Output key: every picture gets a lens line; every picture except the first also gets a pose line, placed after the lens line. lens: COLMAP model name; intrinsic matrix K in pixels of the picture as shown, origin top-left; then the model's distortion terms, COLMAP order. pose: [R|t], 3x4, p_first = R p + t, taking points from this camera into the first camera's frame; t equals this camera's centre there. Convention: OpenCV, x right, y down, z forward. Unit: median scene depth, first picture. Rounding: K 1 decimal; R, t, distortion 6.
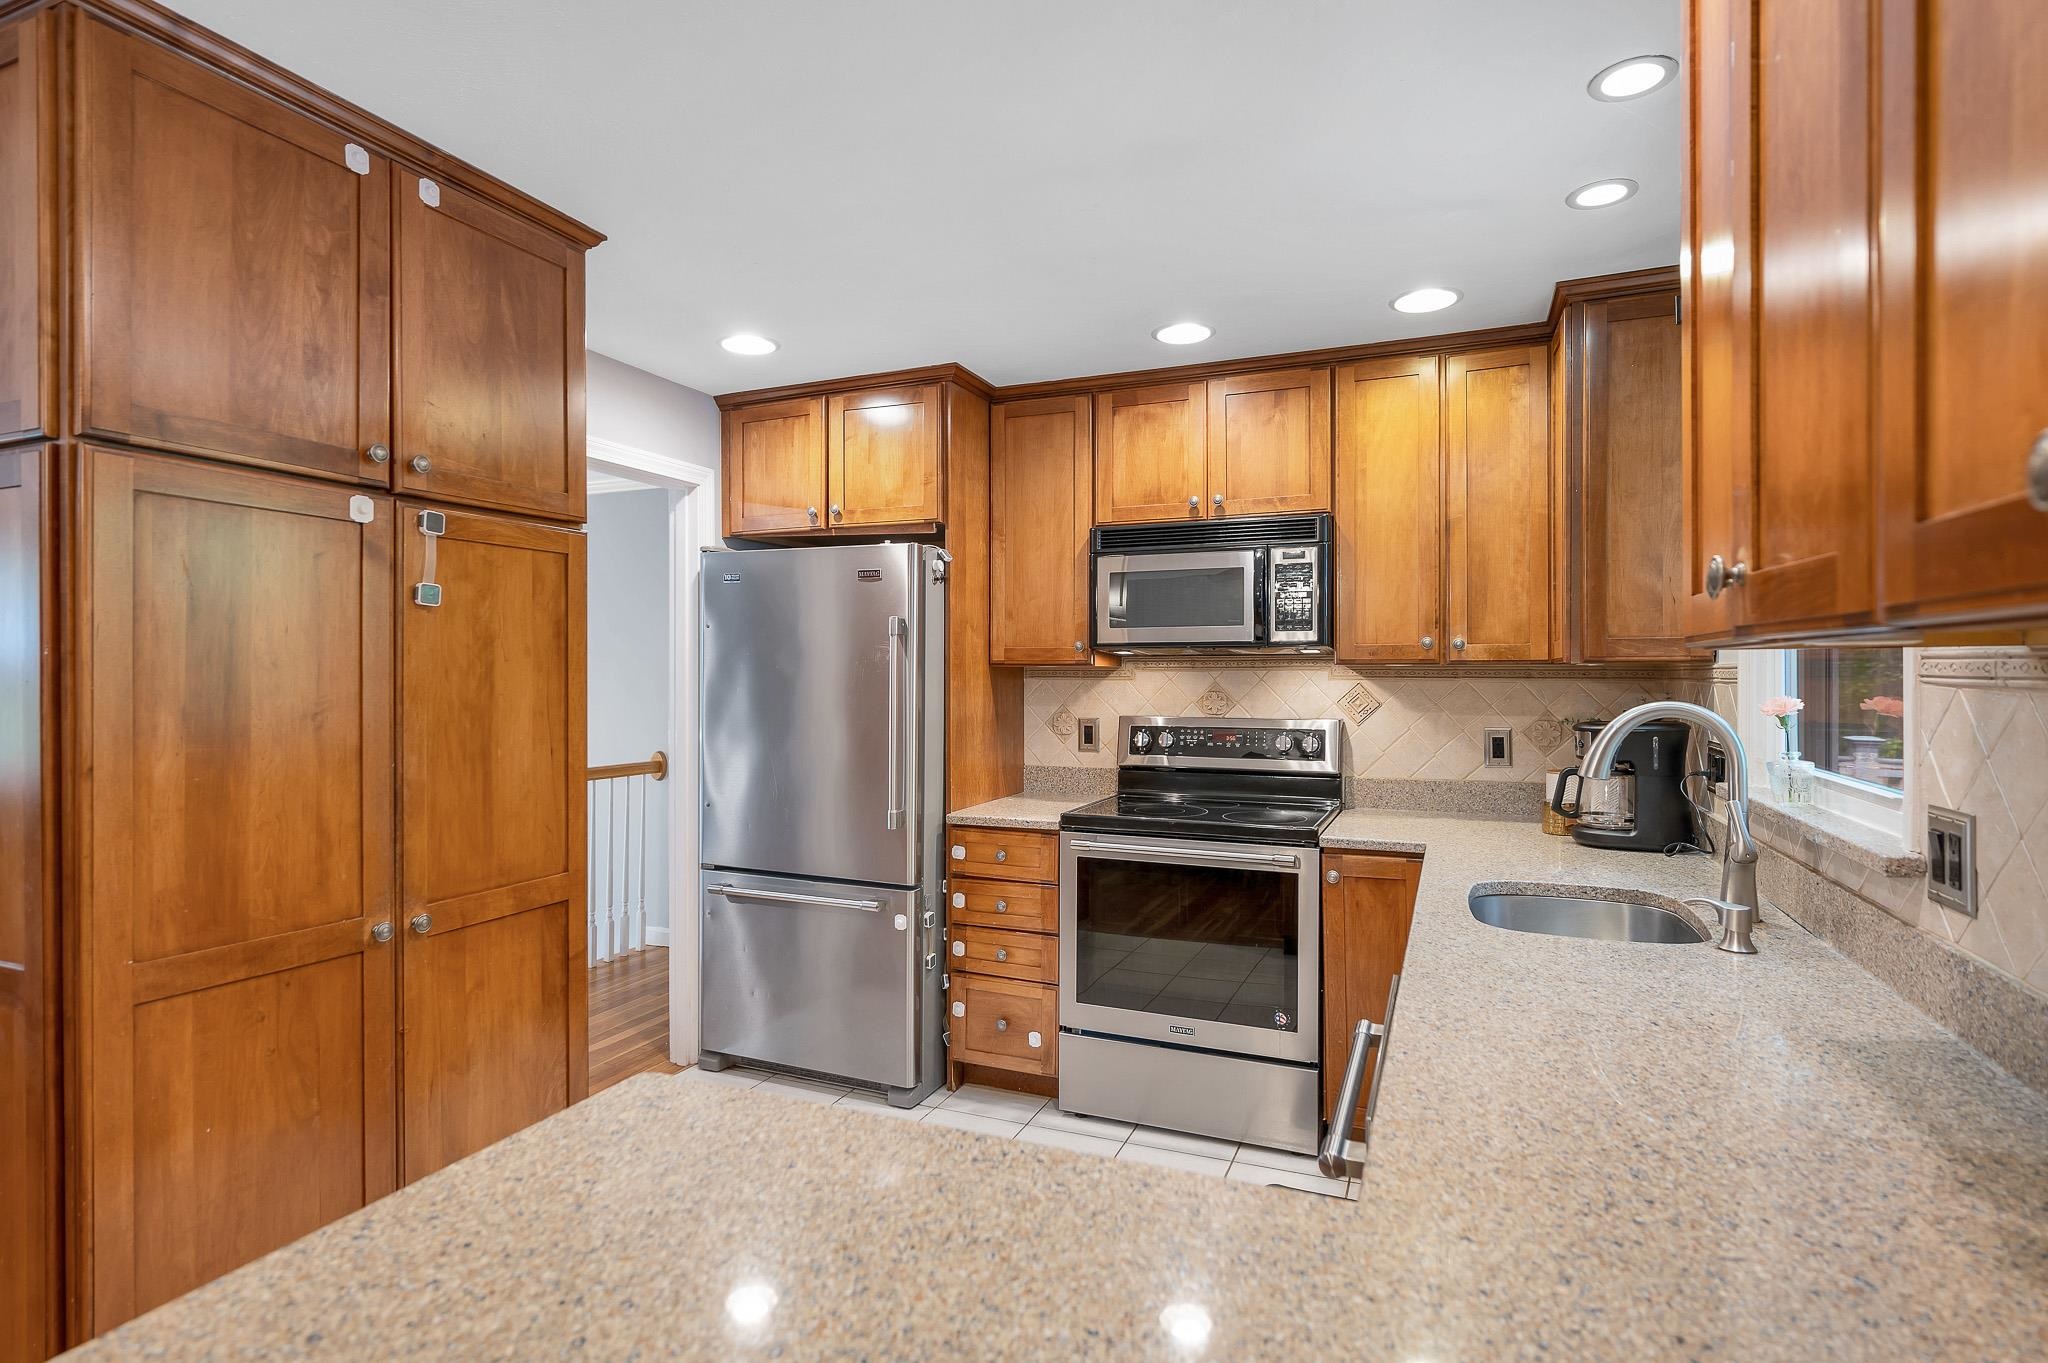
lens RADIAL K [[1025.5, 0, 1024.0], [0, 1025.5, 681.5], [0, 0, 1]] dist [-0.002813, -0.000546]
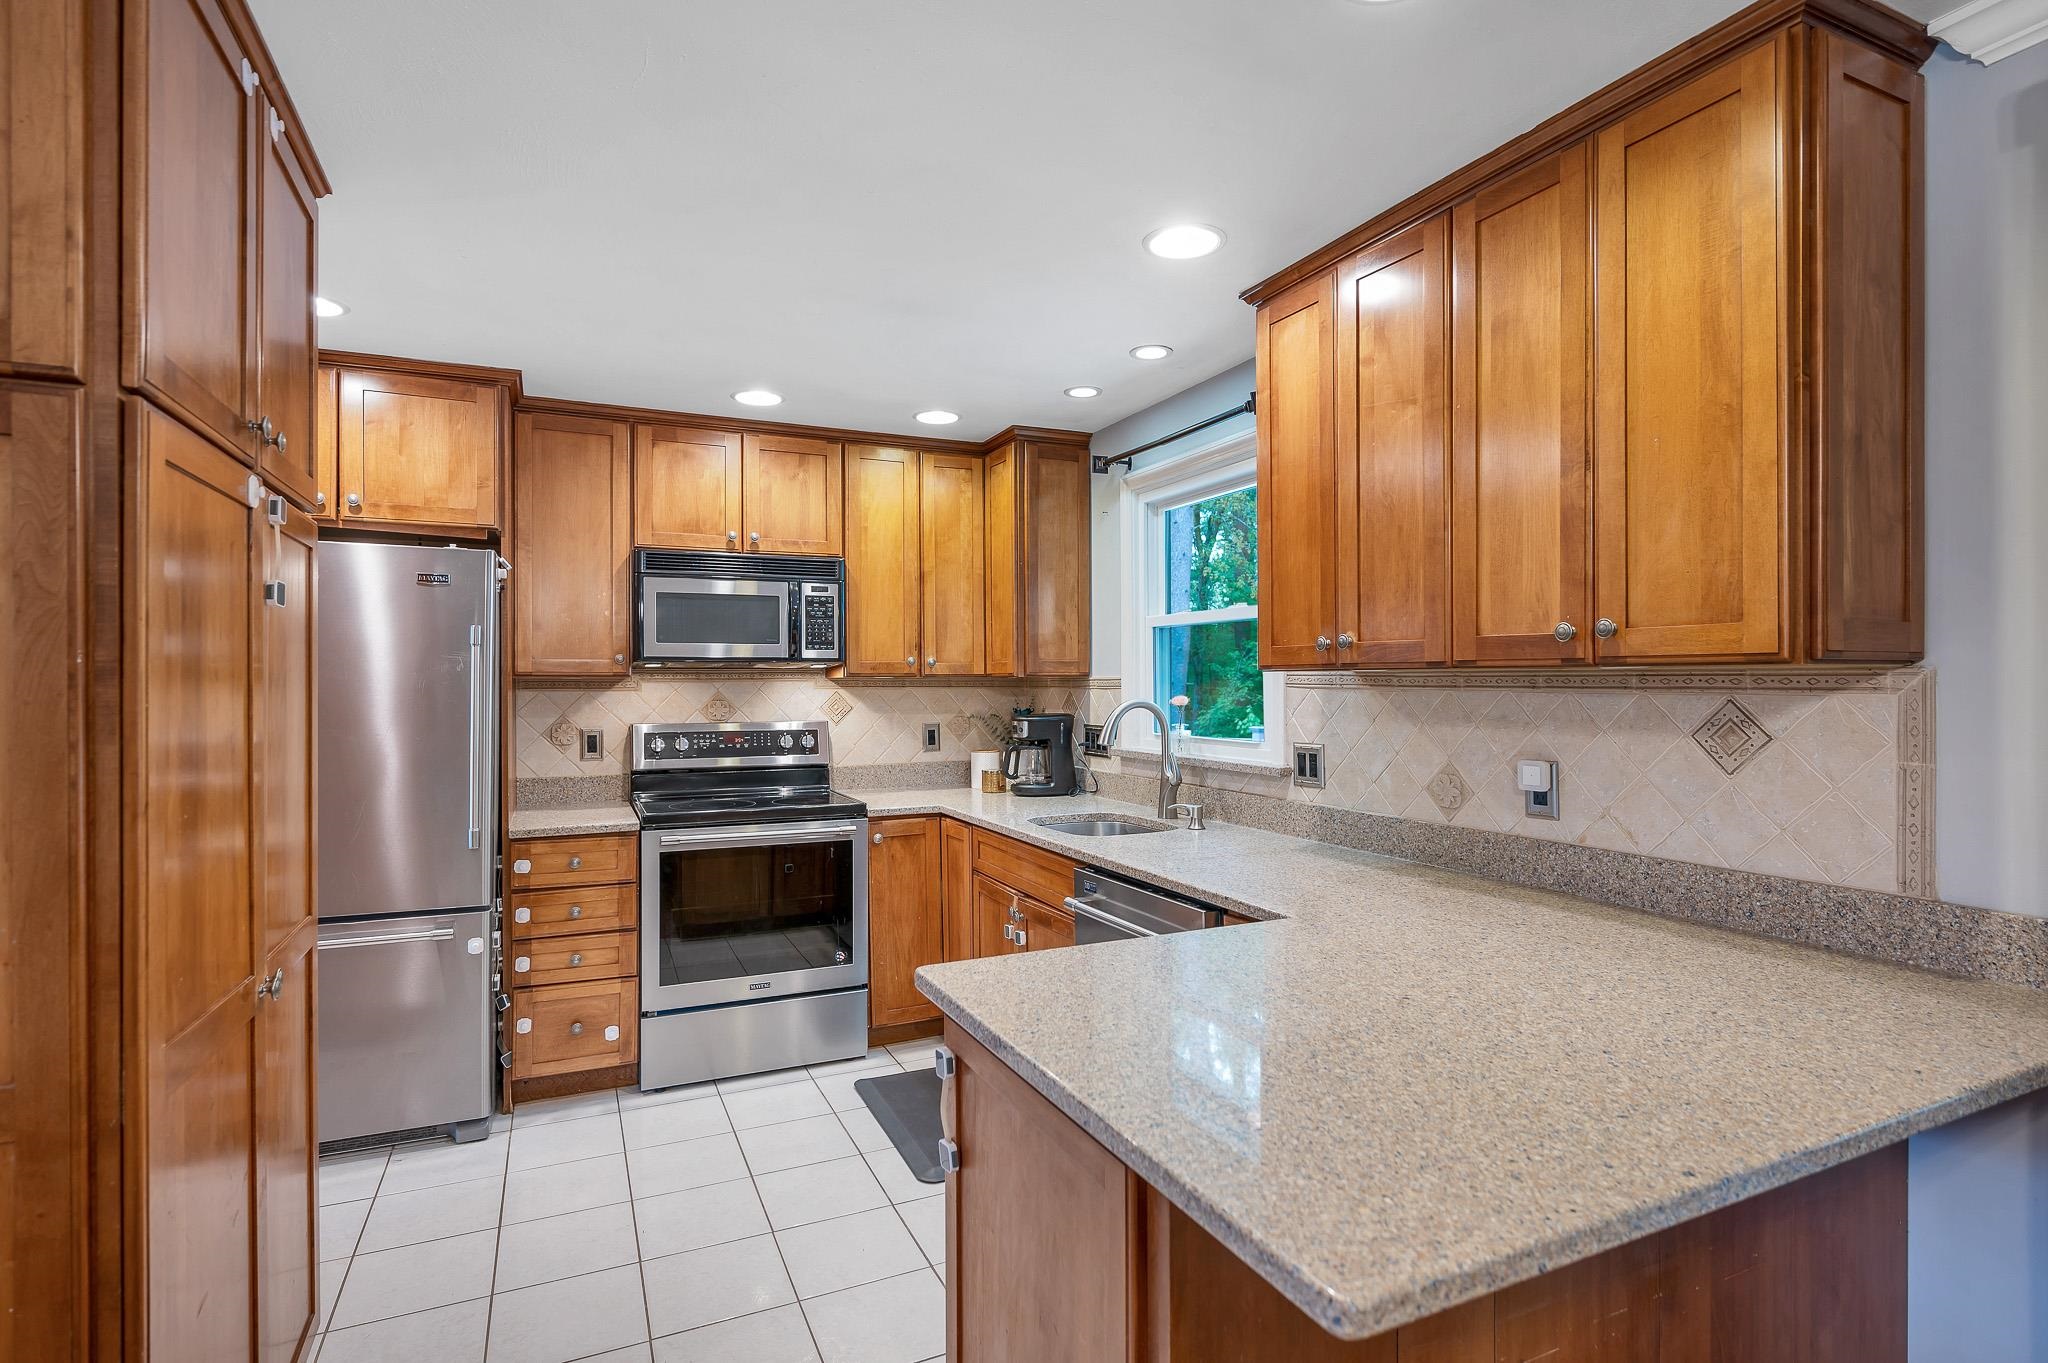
lens RADIAL K [[1025.5, 0, 1024.0], [0, 1025.5, 681.5], [0, 0, 1]] dist [-0.002813, -0.000546]
pose [[0.672068, -0.000815, 0.740489, -0.476921], [0.009044, 0.999934, -0.007107, 0.000301], [-0.740434, 0.011474, 0.672031, -0.021160]]
